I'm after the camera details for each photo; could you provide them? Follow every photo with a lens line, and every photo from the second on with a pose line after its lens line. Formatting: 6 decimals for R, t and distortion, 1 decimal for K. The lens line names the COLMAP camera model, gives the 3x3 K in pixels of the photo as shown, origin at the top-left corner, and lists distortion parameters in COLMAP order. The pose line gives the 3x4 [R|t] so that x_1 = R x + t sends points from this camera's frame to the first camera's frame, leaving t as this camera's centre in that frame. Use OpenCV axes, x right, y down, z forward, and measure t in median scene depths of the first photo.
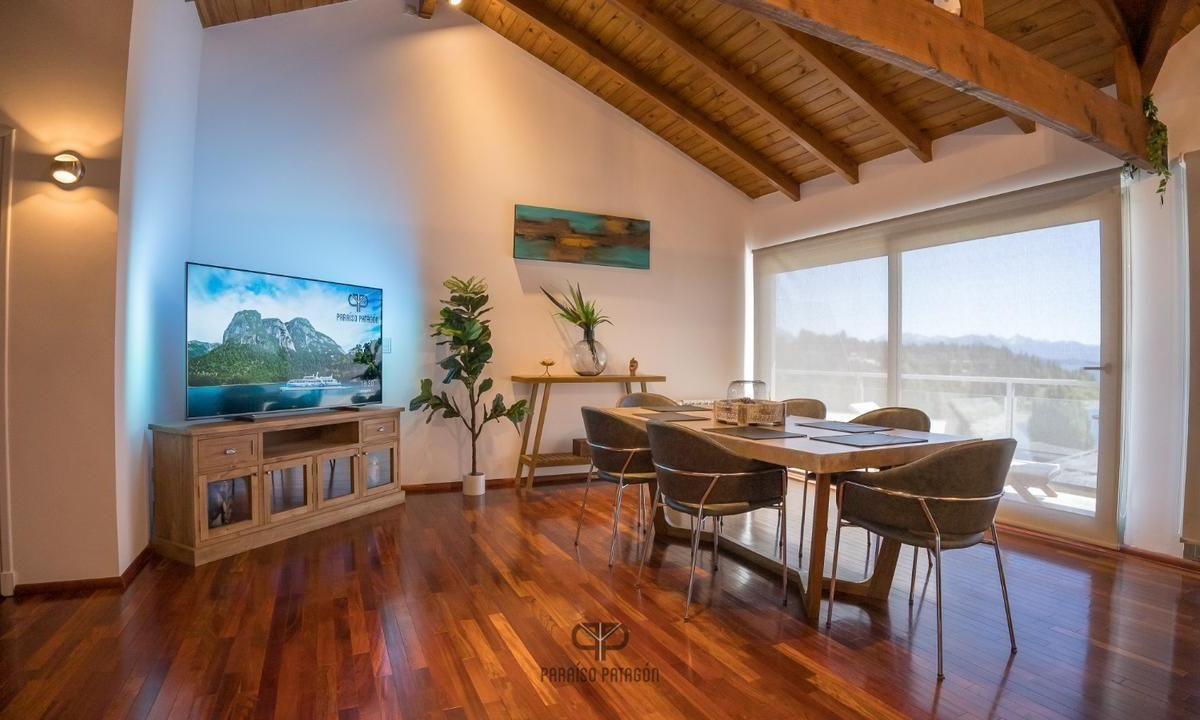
lens RADIAL K [[626.3, 0, 603.9], [0, 626.3, 358.9], [0, 0, 1]] dist [-0.104407, 0.019935]
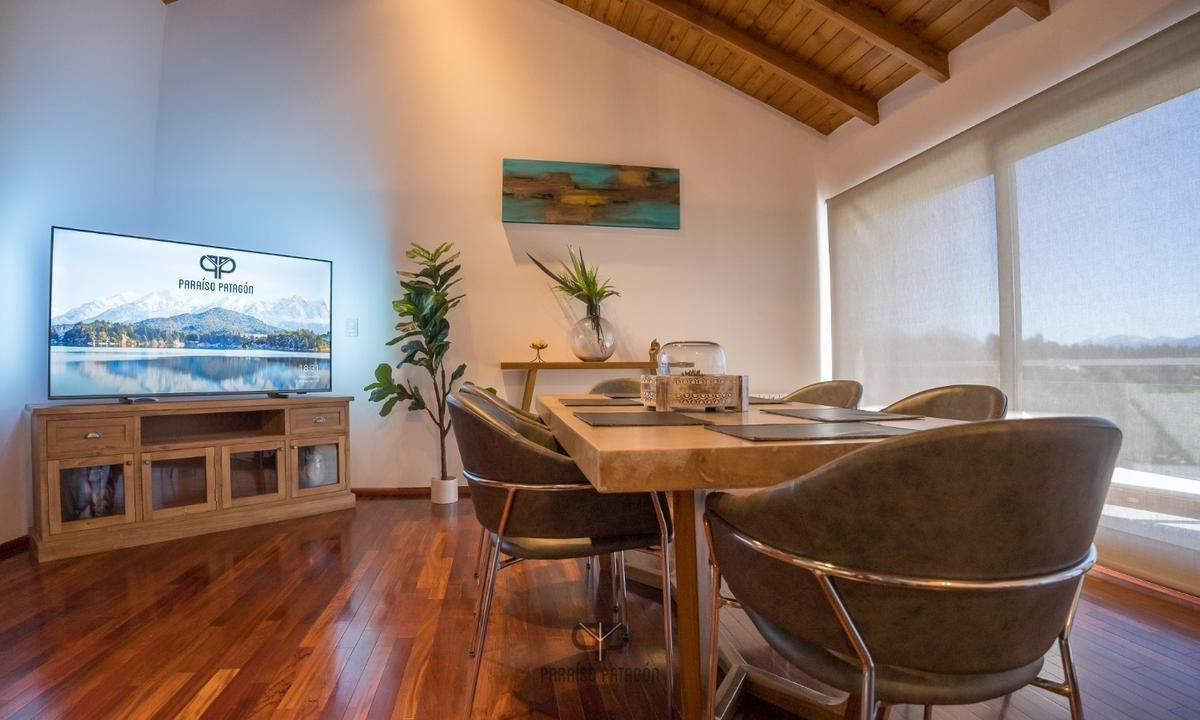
lens RADIAL K [[620.5, 0, 593.6], [0, 620.5, 359.2], [0, 0, 1]] dist [-0.105999, 0.021483]
pose [[0.959564, -0.016357, -0.281015, 0.201977], [0.010672, 0.999706, -0.021750, 0.041688], [0.281288, 0.017871, 0.959457, 0.238517]]
